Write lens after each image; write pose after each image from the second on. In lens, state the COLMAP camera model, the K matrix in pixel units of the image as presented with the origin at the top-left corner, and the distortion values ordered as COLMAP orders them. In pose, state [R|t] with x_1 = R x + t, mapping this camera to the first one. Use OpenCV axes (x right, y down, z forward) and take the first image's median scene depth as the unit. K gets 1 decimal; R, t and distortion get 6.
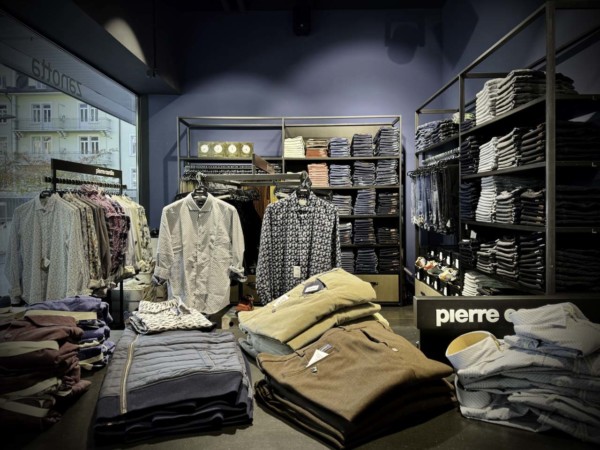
lens RADIAL K [[435.9, 0, 296.7], [0, 435.9, 215.4], [0, 0, 1]] dist [0.019265, -0.024348]
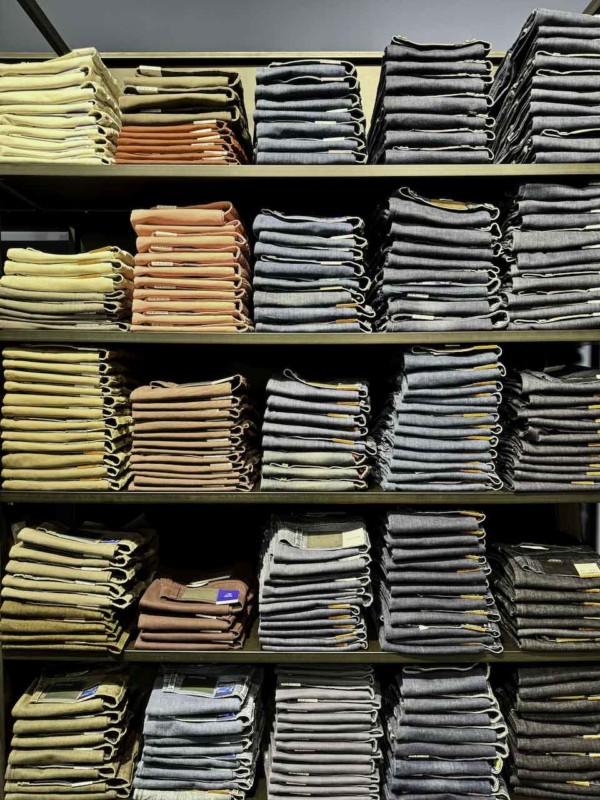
lens RADIAL K [[581.2, 0, 296.8], [0, 581.2, 400.3], [0, 0, 1]] dist [0.019265, -0.024348]
pose [[0.999793, 0.009278, 0.018110, 0.135202], [-0.009608, 0.999788, 0.018191, -0.062380], [-0.017937, -0.018361, 0.999671, 1.119148]]
